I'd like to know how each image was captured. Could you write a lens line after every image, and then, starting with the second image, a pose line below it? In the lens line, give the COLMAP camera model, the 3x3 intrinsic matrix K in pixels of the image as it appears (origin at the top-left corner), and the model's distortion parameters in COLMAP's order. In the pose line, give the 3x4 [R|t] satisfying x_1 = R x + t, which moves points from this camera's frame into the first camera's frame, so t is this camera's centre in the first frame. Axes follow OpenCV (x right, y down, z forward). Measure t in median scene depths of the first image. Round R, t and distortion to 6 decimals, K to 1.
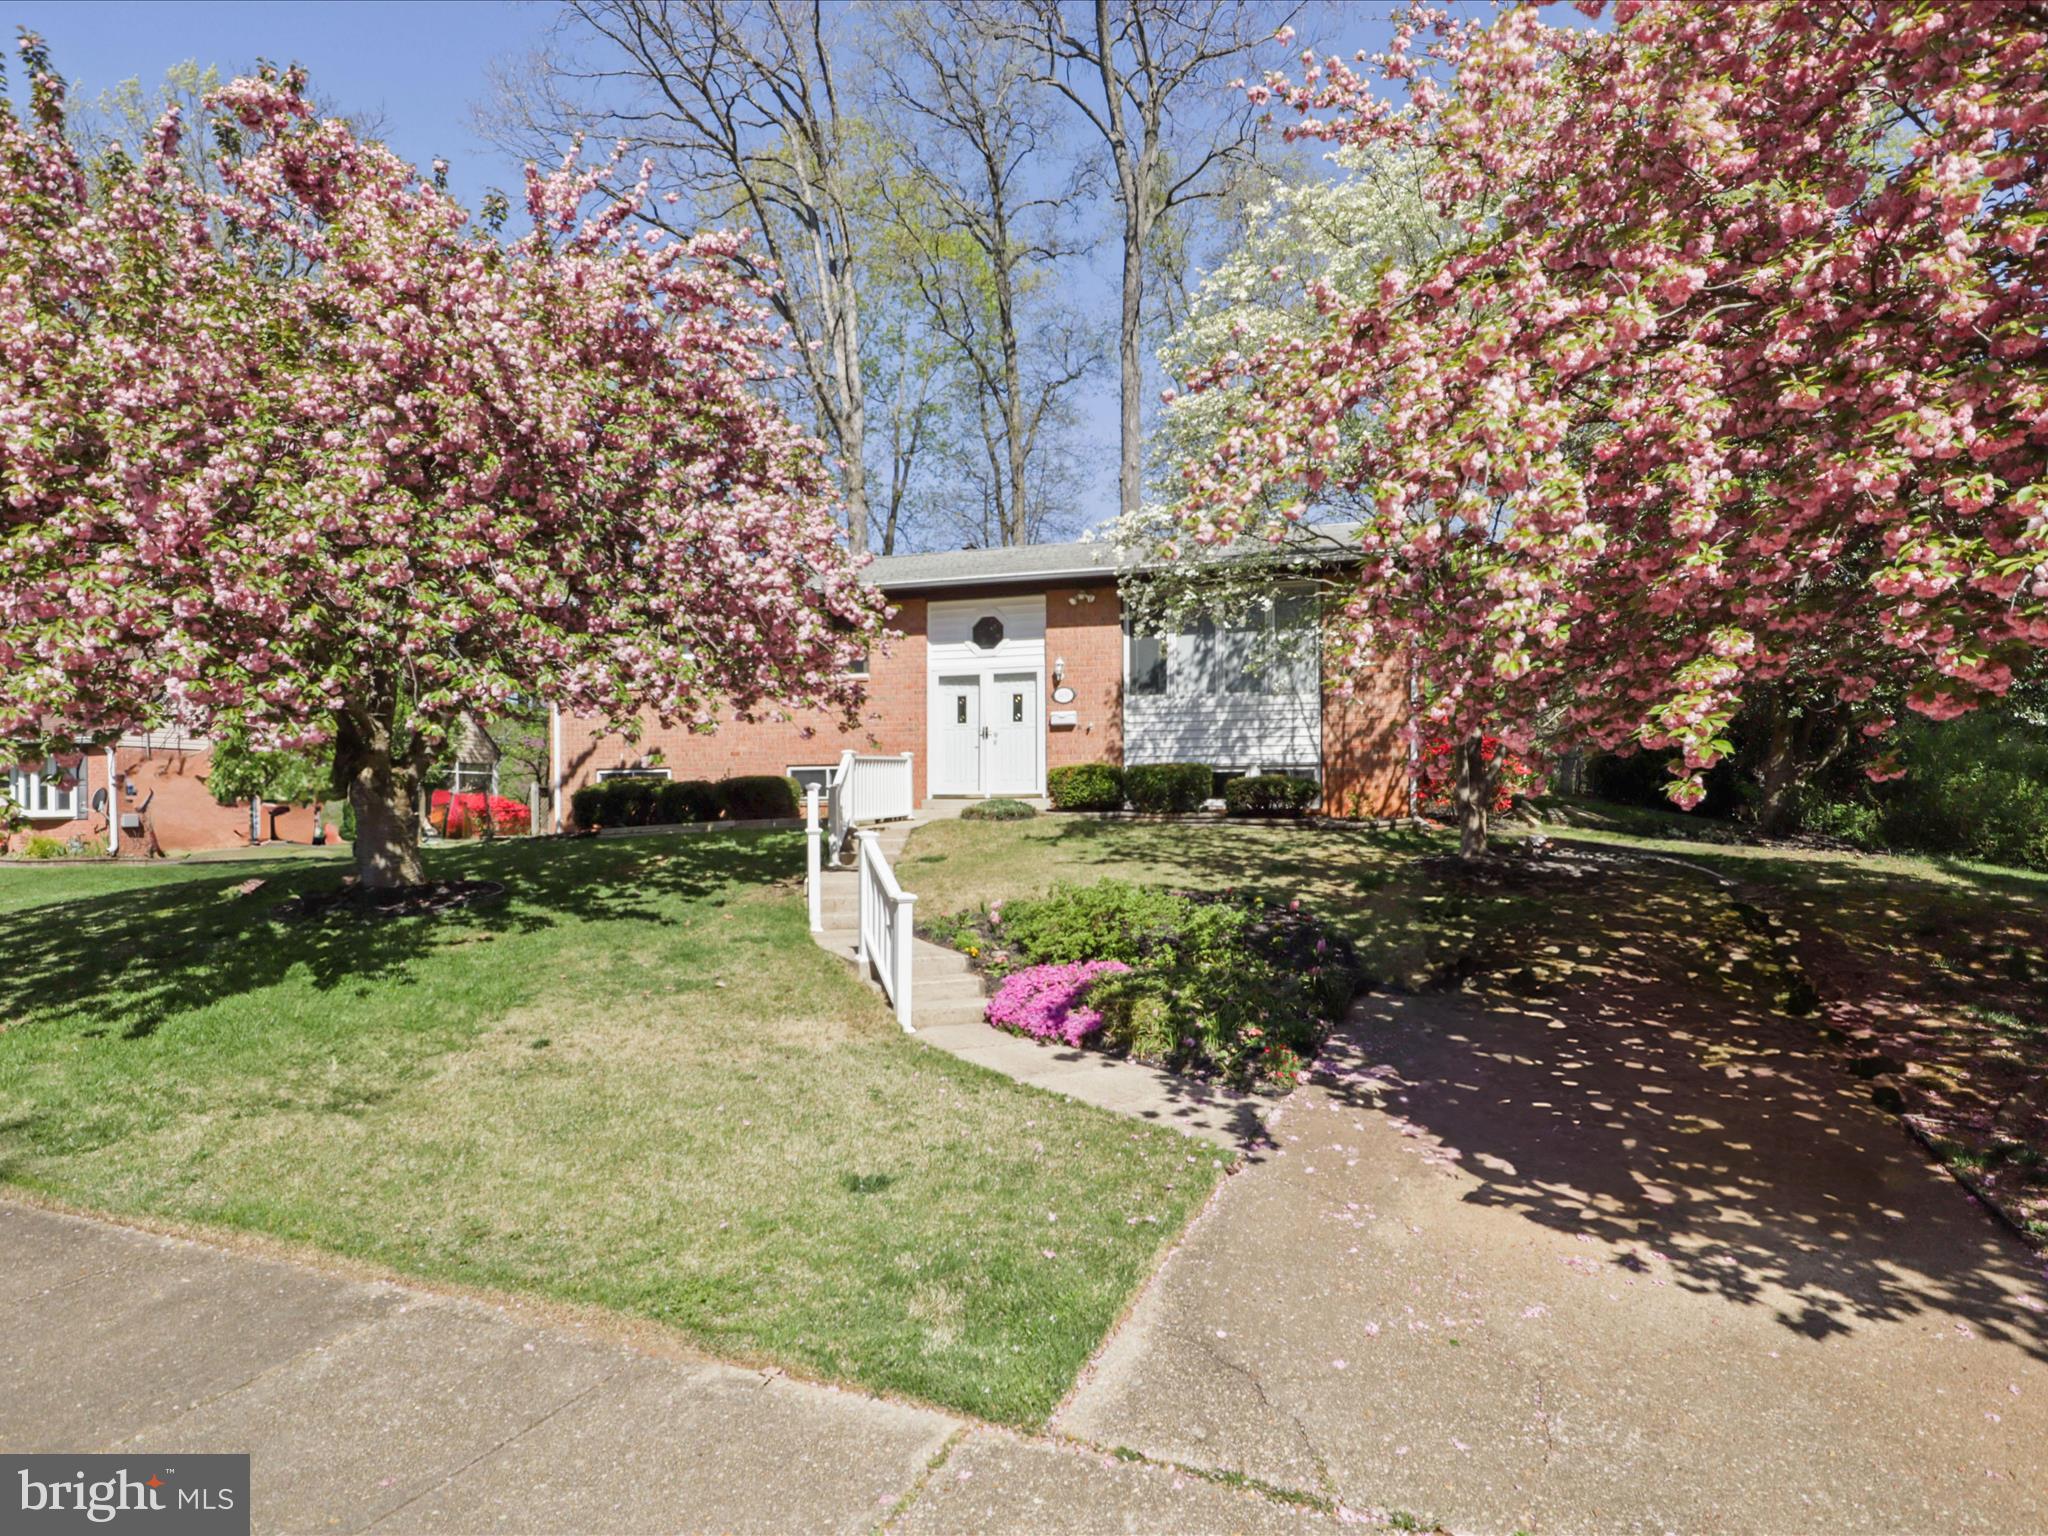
lens RADIAL K [[1187.7, 0, 1004.4], [0, 1187.7, 806.2], [0, 0, 1]] dist [-0.000313, 0.000940]
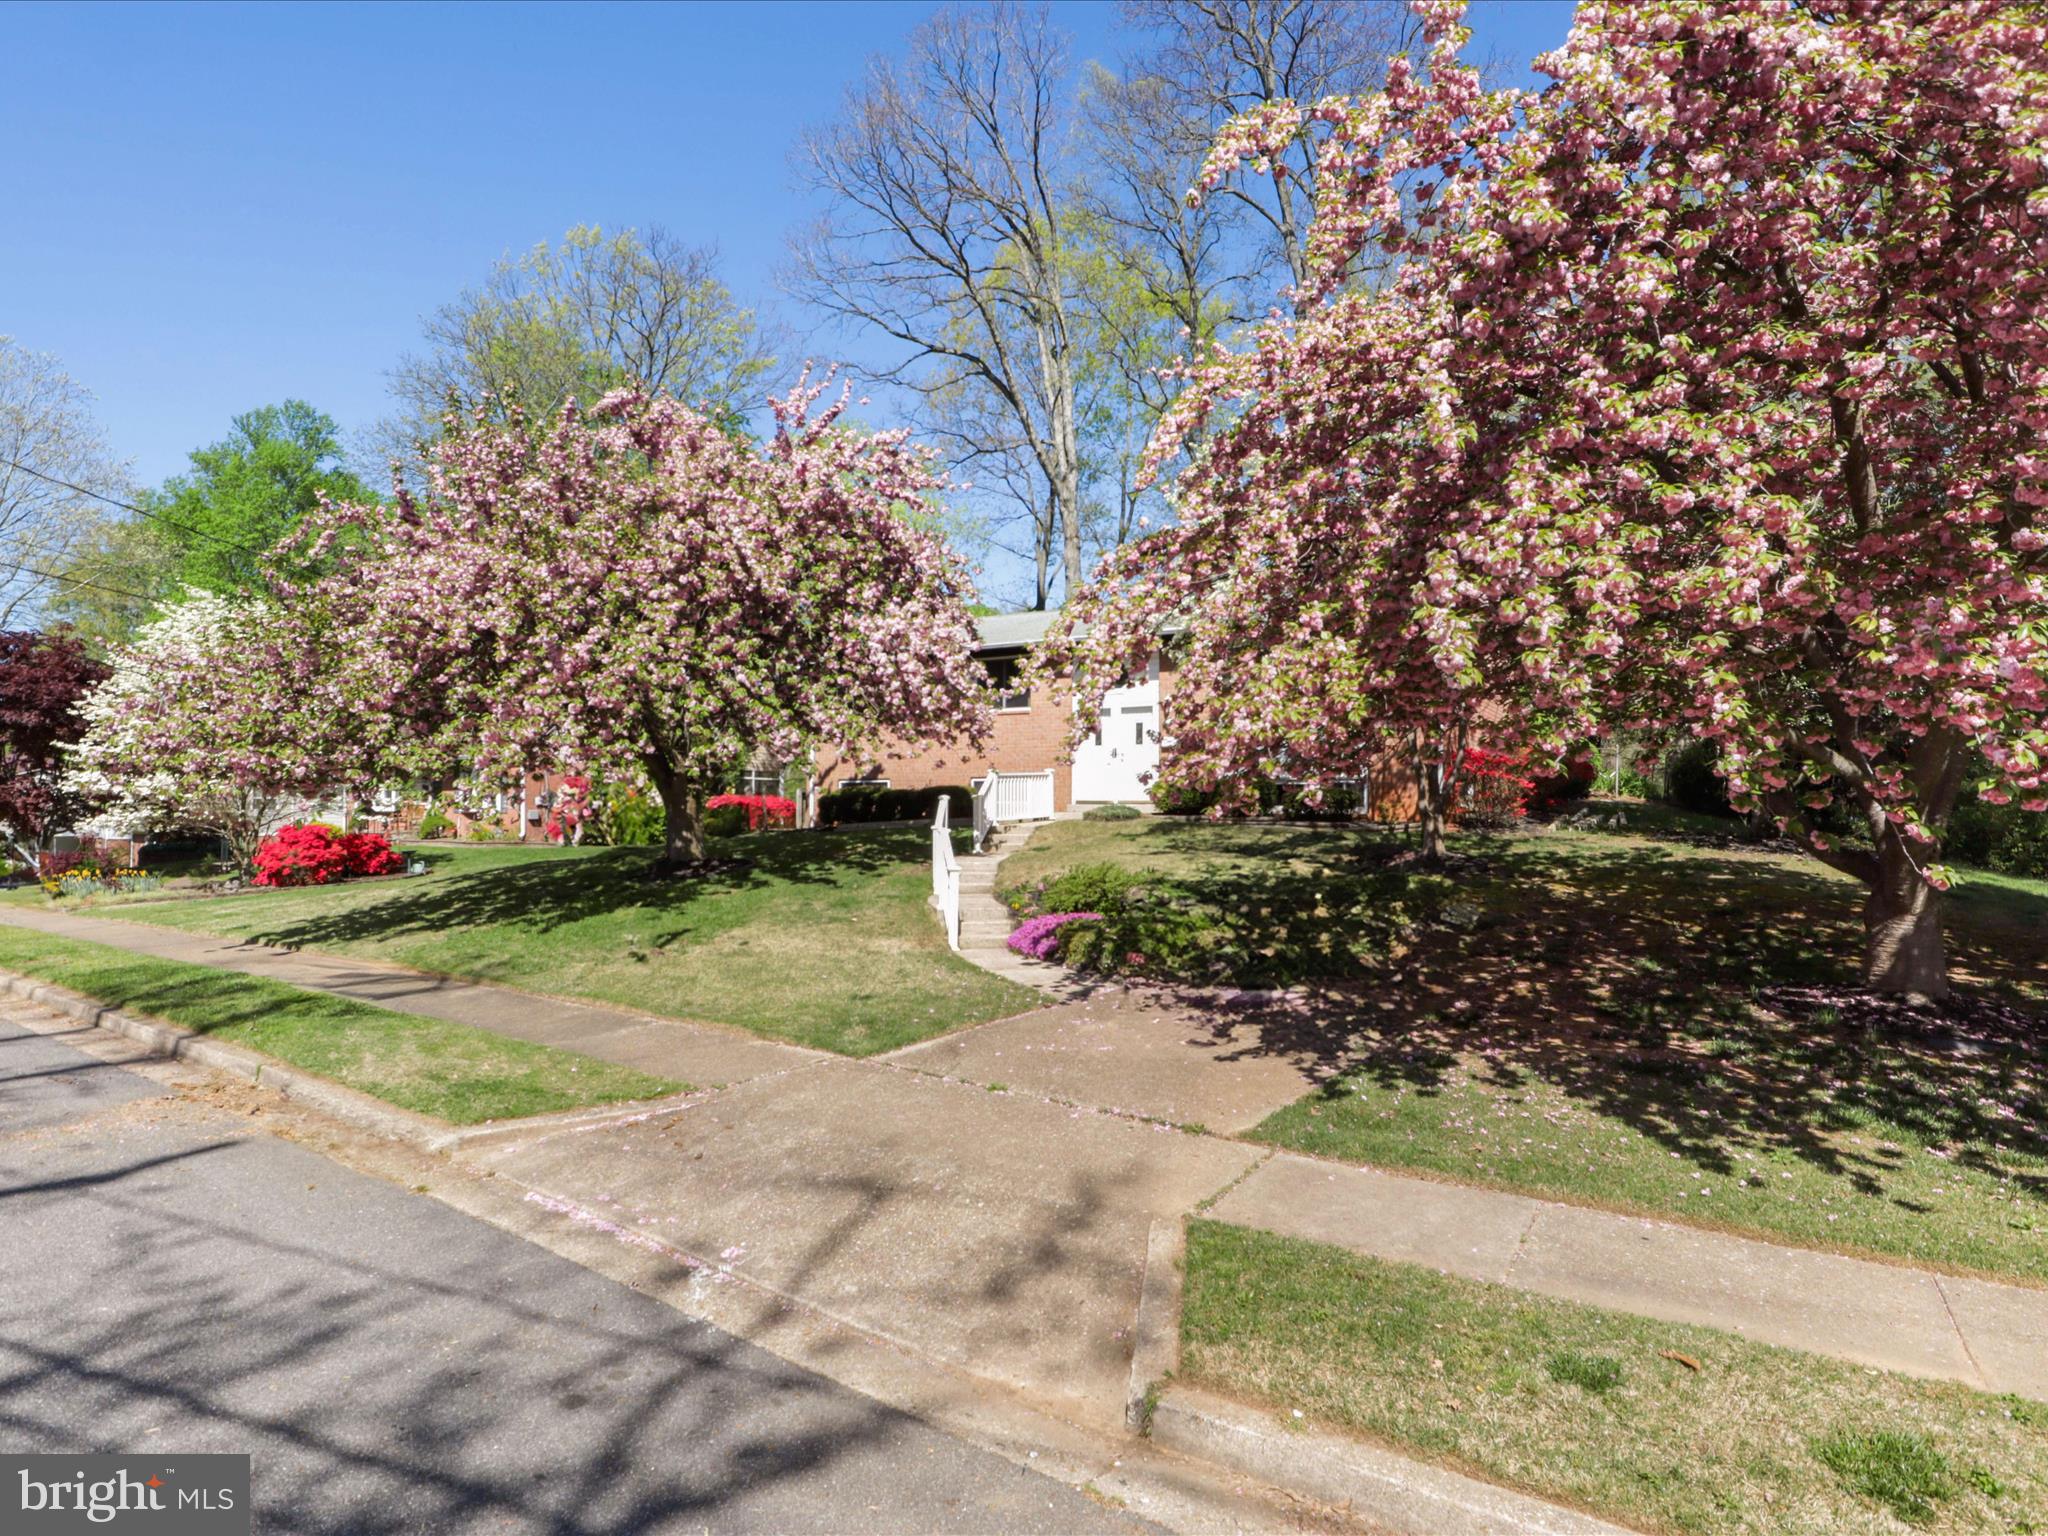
lens RADIAL K [[1159.7, 0, 1025.0], [0, 1159.7, 764.4], [0, 0, 1]] dist [-0.019623, 0.018711]
pose [[0.975506, -0.002355, -0.219961, 0.199524], [-0.004720, 0.999488, -0.031632, -0.010403], [0.219923, 0.031895, 0.974996, -0.305596]]
